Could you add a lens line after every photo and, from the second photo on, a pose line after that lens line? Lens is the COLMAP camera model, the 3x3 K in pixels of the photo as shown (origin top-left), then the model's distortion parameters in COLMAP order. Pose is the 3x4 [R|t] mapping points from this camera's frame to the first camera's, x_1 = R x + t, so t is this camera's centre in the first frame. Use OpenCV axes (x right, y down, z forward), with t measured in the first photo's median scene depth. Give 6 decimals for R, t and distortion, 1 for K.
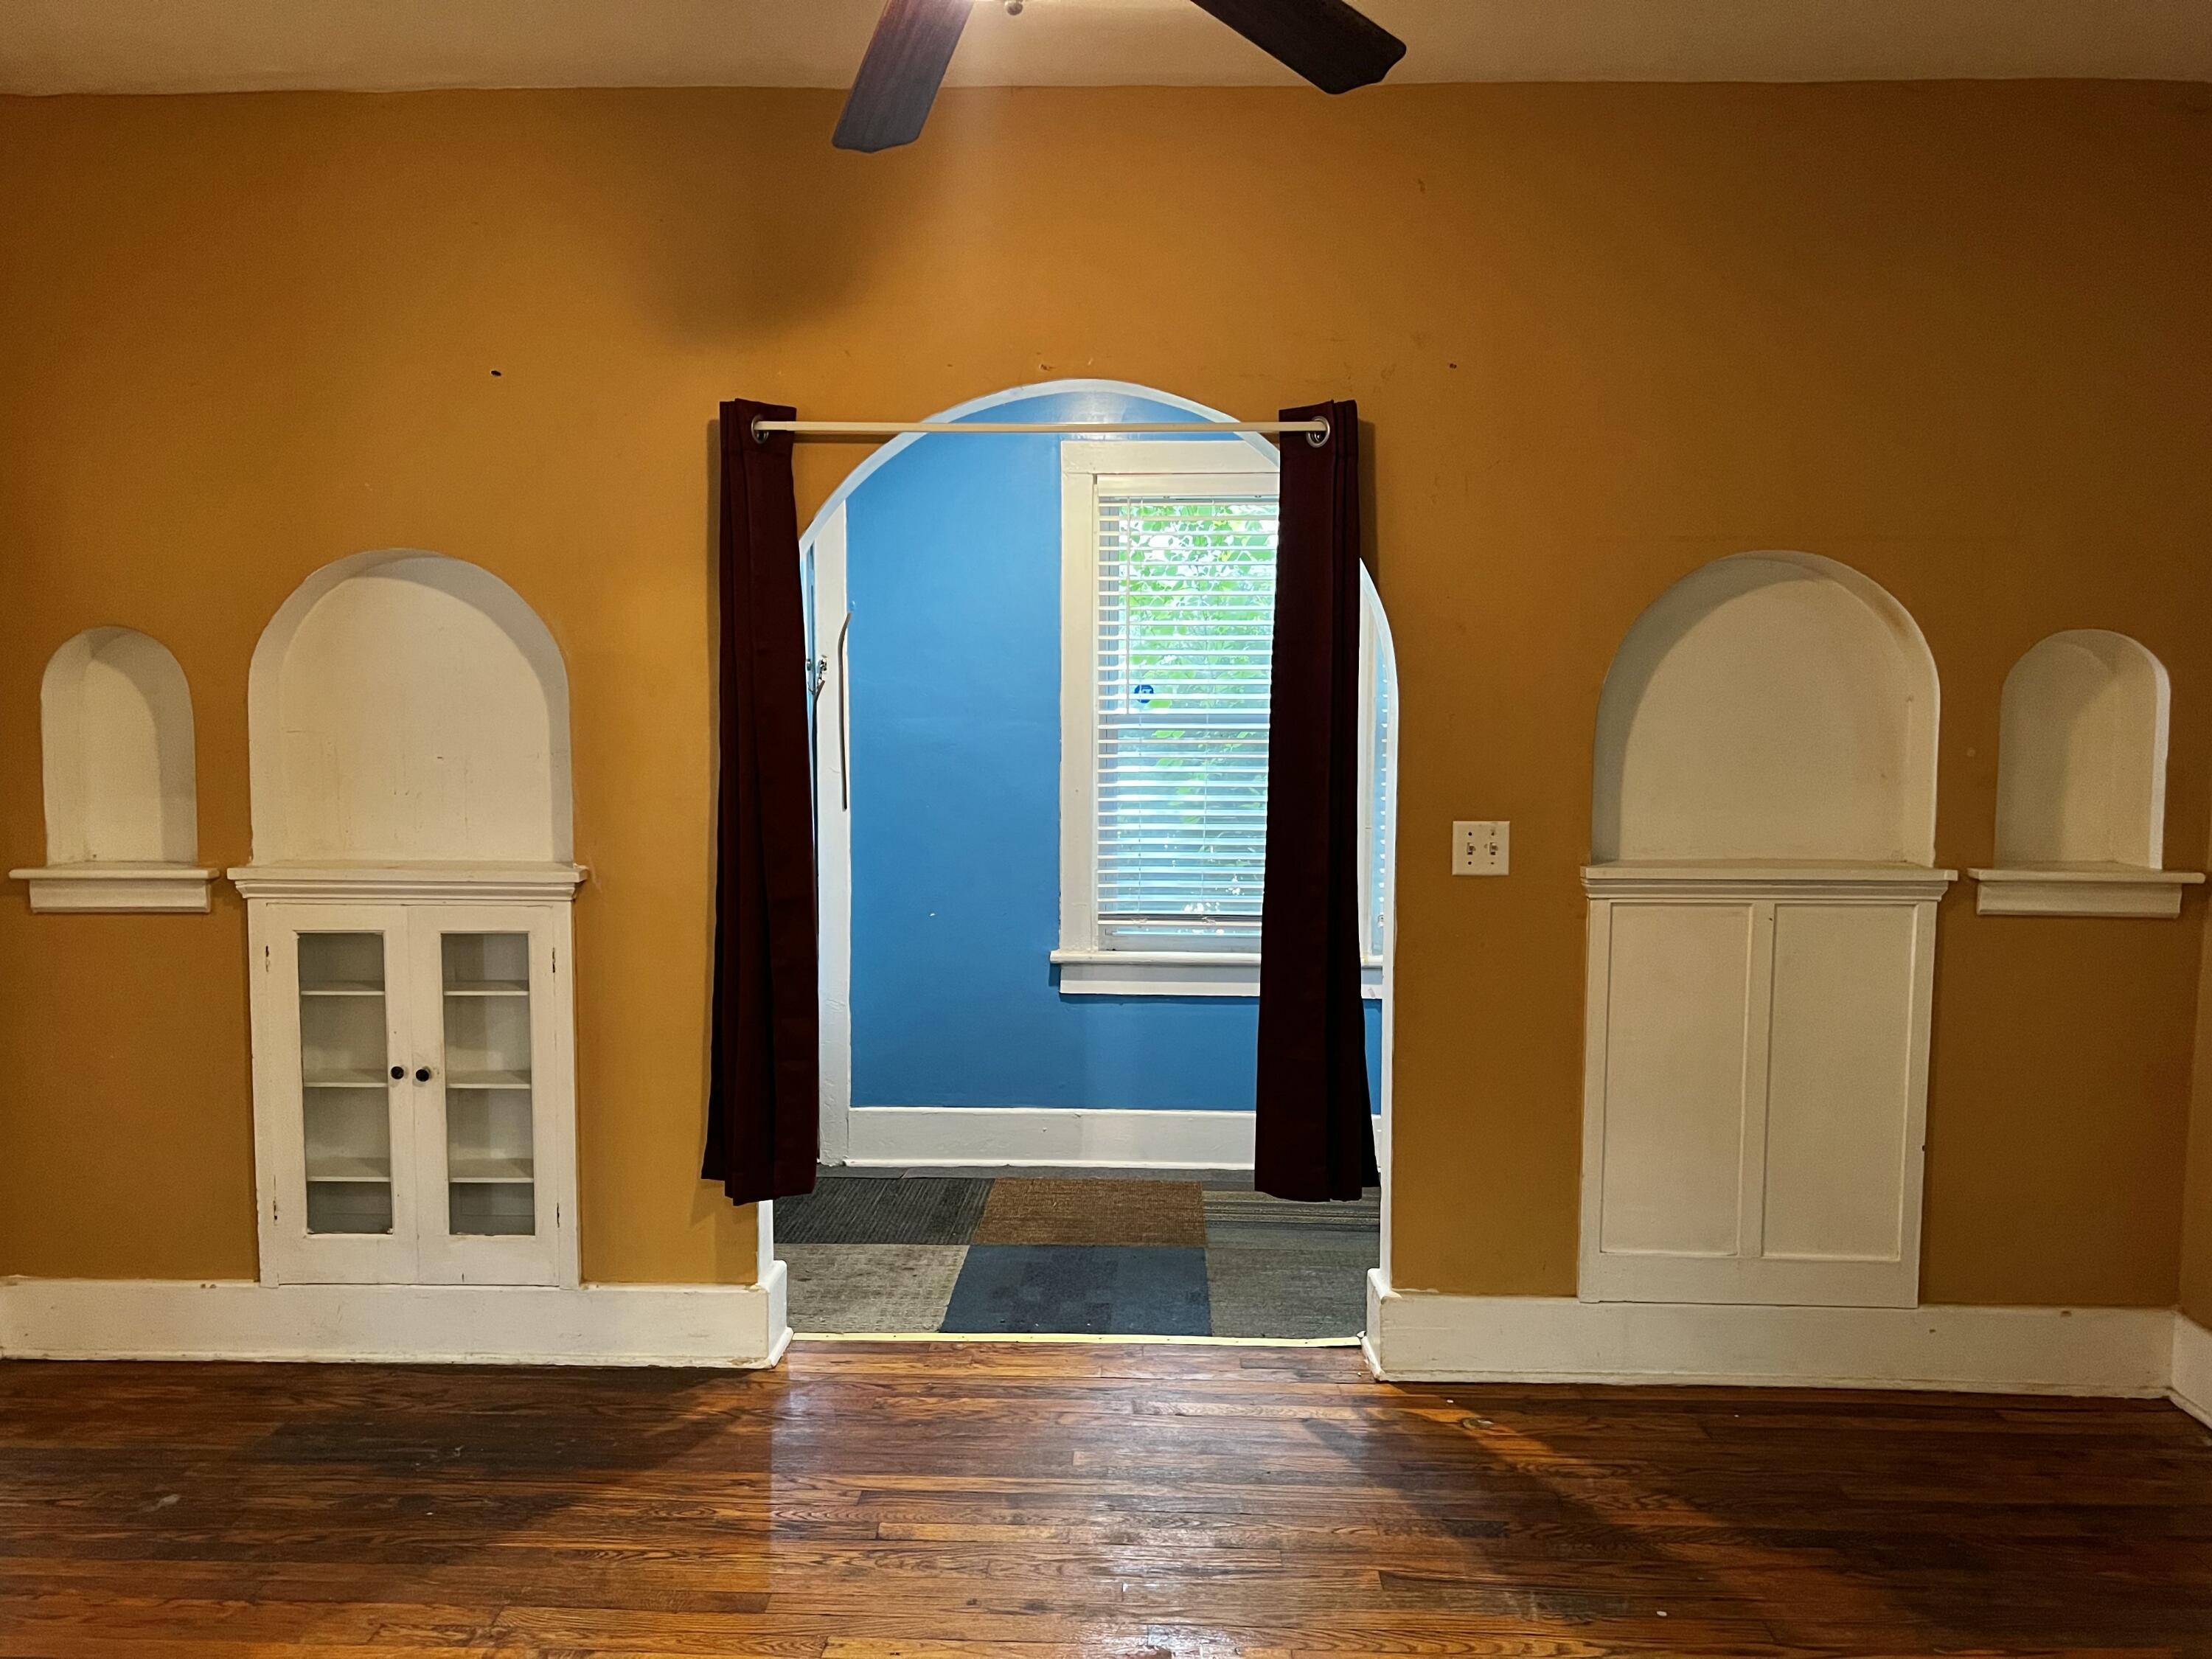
lens RADIAL K [[1672.7, 0, 1106.0], [0, 1672.7, 829.5], [0, 0, 1]] dist [0.098751, -0.154813]
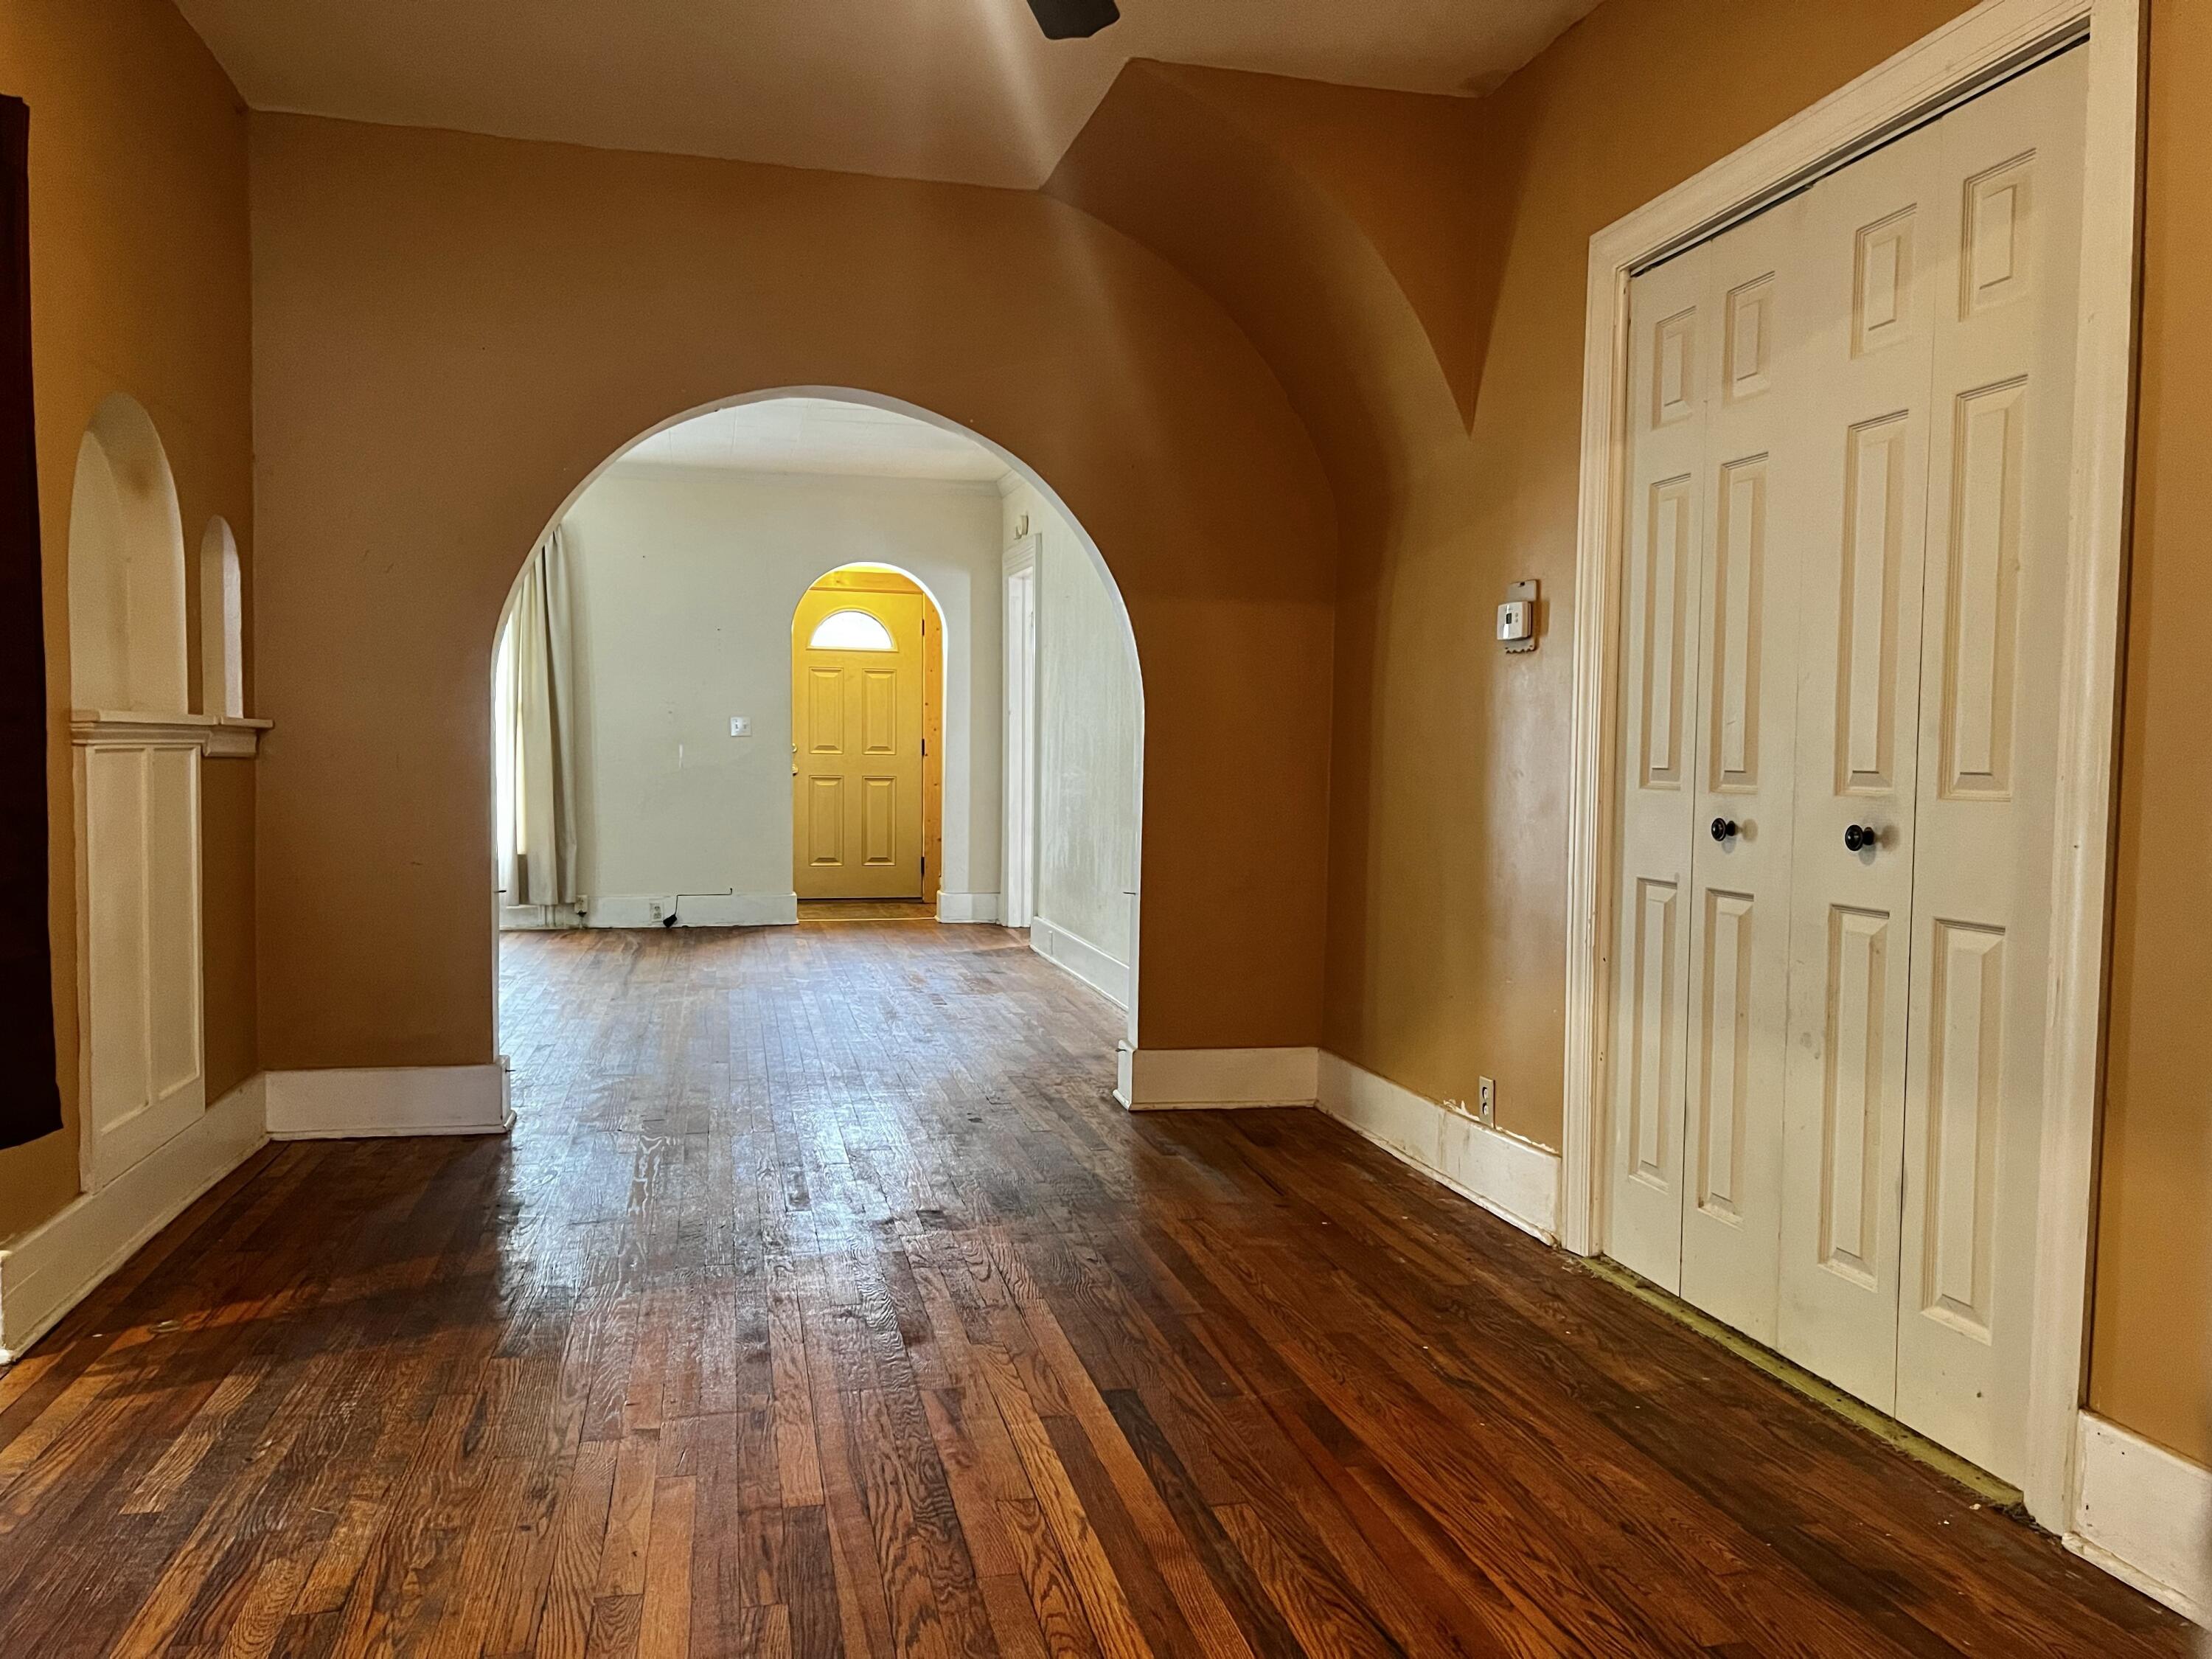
lens RADIAL K [[1672.7, 0, 1106.0], [0, 1672.7, 829.5], [0, 0, 1]] dist [0.098751, -0.154813]
pose [[-0.254296, -0.058079, 0.965381, -0.745220], [0.054128, 0.995776, 0.074165, 0.047250], [-0.965610, 0.071114, -0.250079, 0.708914]]
